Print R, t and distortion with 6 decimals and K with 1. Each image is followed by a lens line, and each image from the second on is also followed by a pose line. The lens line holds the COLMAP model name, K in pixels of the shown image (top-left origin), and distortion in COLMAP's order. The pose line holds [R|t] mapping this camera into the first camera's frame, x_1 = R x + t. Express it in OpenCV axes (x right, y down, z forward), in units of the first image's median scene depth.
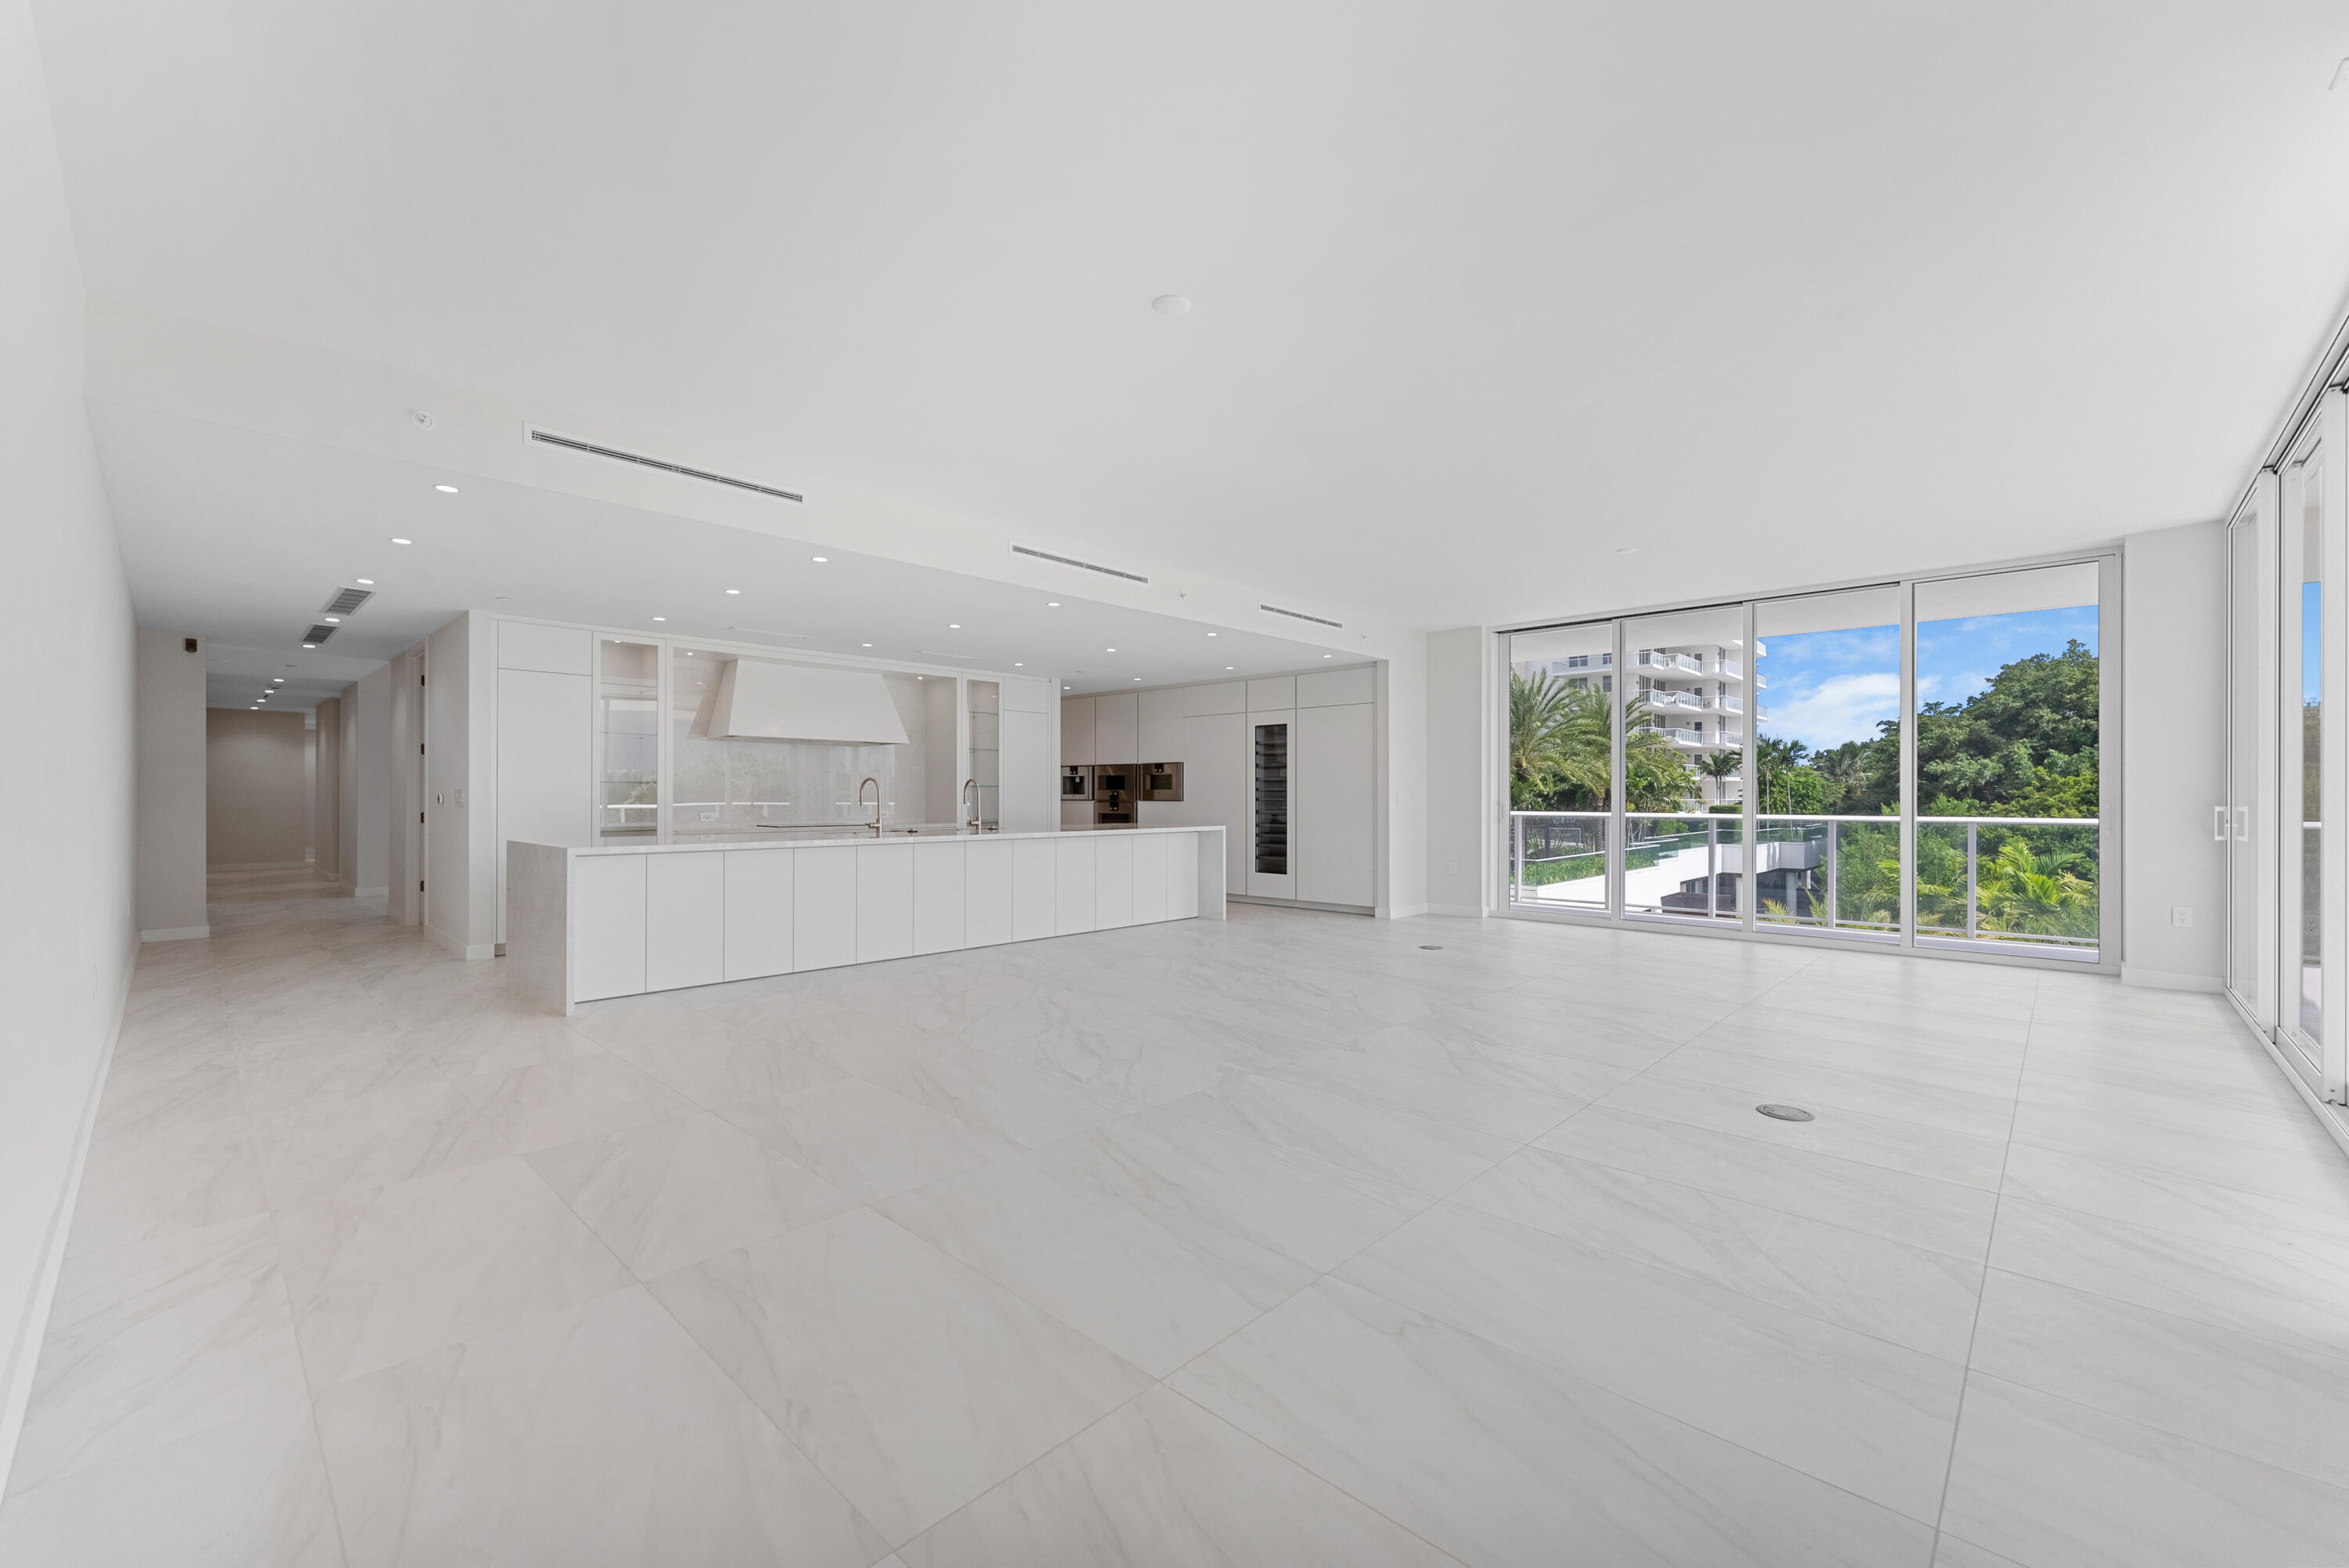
lens RADIAL K [[951.2, 0, 1173.0], [0, 951.2, 791.4], [0, 0, 1]] dist [0.003224, 0.000101]
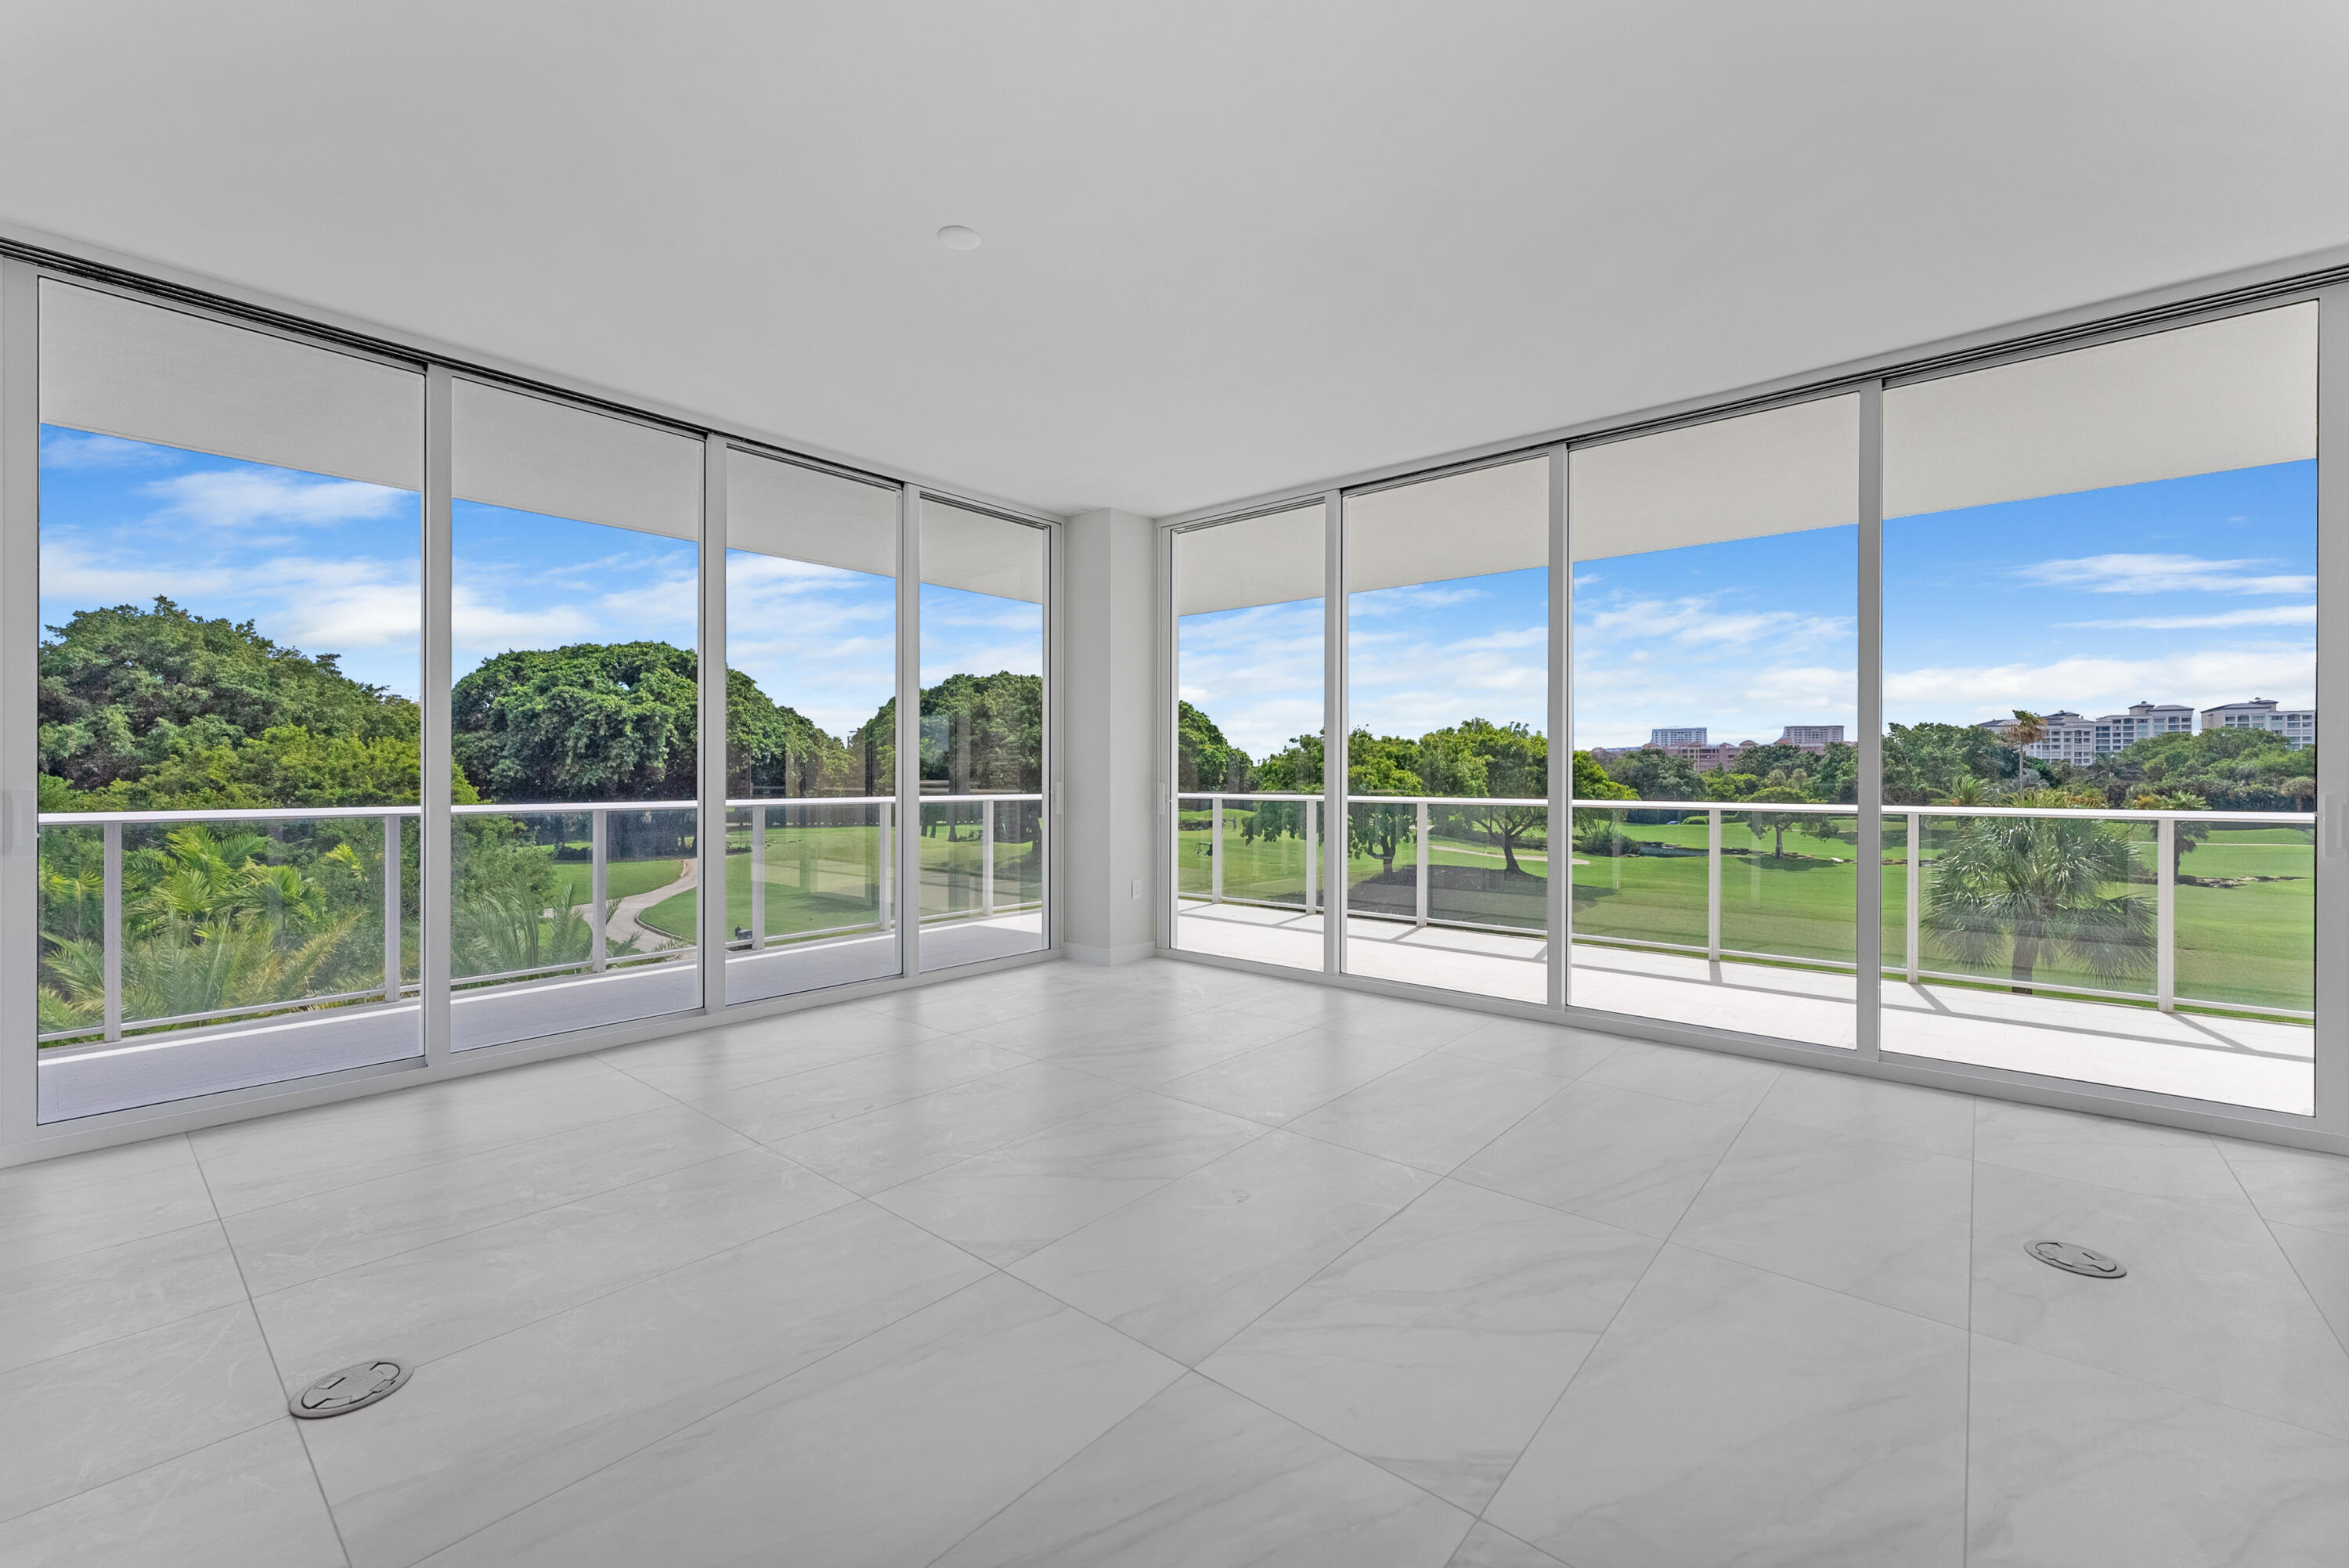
lens RADIAL K [[951.2, 0, 1174.0], [0, 951.2, 775.8], [0, 0, 1]] dist [0.003224, 0.000101]
pose [[-0.056810, -0.003151, 0.998380, 0.001487], [-0.005819, 0.999979, 0.002825, 0.000491], [-0.998368, -0.005649, -0.056828, 0.121297]]
